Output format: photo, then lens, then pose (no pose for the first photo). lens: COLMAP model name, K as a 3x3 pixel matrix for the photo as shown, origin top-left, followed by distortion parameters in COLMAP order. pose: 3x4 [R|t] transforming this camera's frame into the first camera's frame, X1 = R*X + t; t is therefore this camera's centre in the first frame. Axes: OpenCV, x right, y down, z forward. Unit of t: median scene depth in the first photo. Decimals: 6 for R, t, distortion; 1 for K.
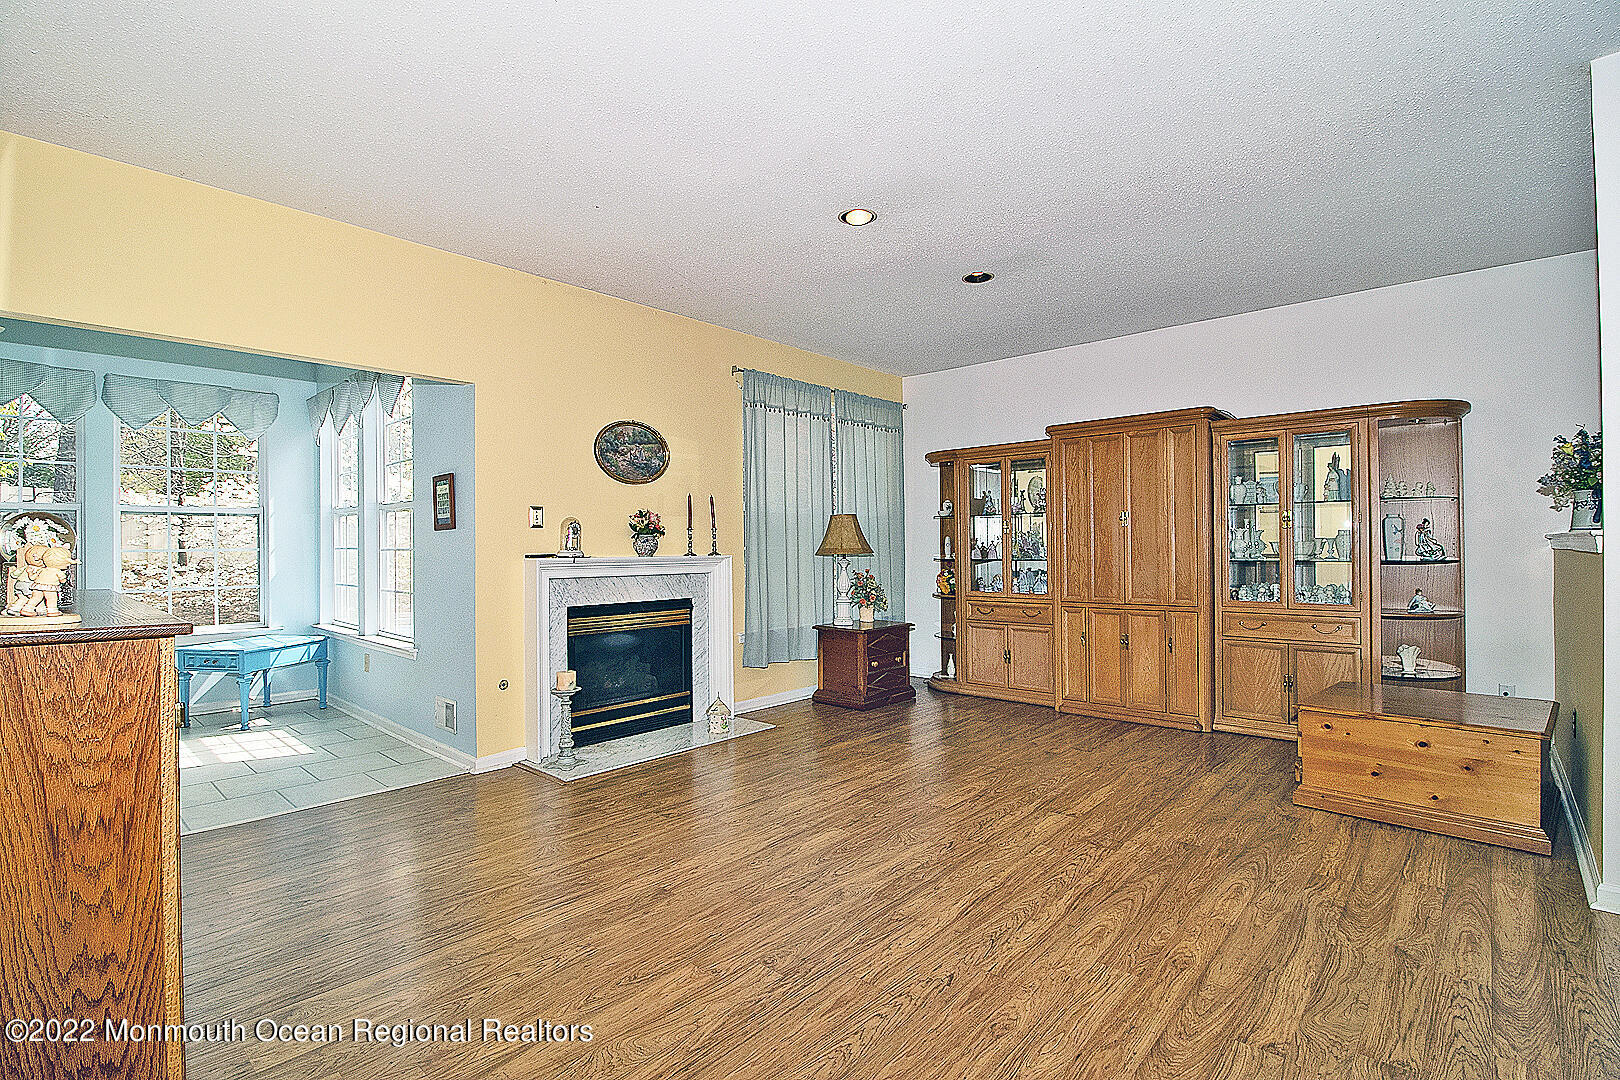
lens RADIAL K [[764.7, 0, 814.3], [0, 764.7, 543.4], [0, 0, 1]] dist [0.004432, -0.014453]
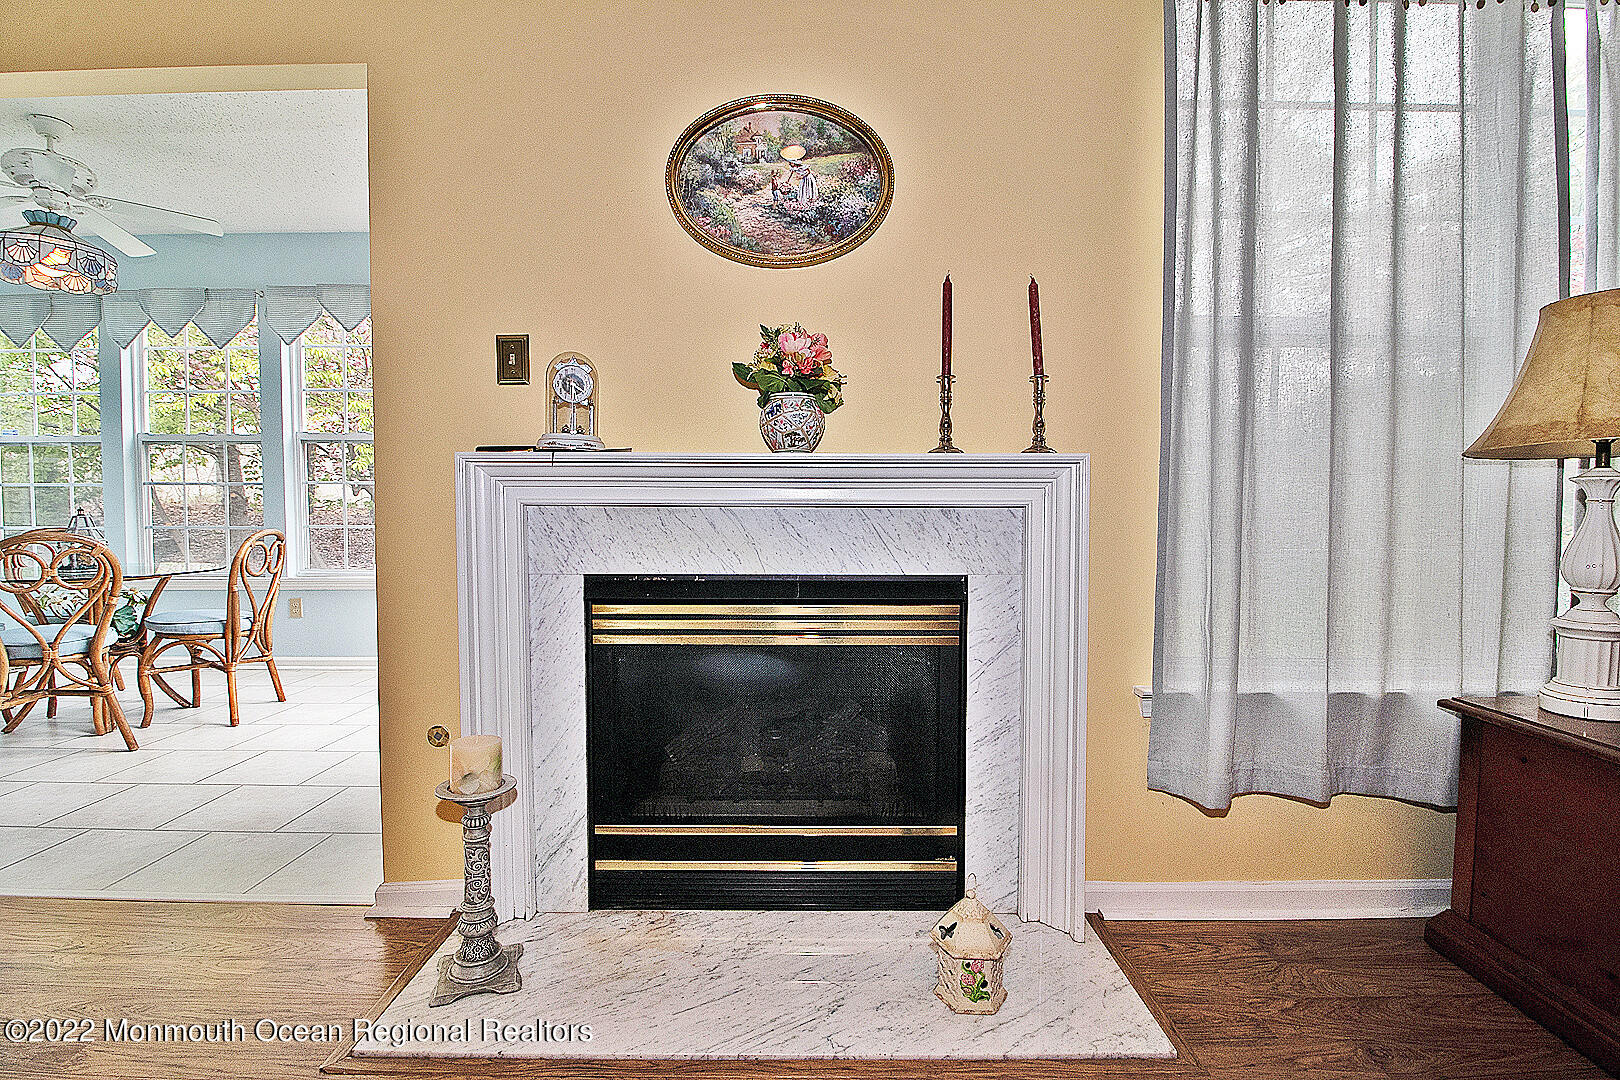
lens RADIAL K [[764.7, 0, 814.3], [0, 764.7, 543.4], [0, 0, 1]] dist [0.004432, -0.014453]
pose [[0.665249, 0.039886, -0.745556, 0.063347], [-0.001684, 0.998650, 0.051924, 0.039827], [0.746620, -0.033287, 0.664417, 0.741416]]
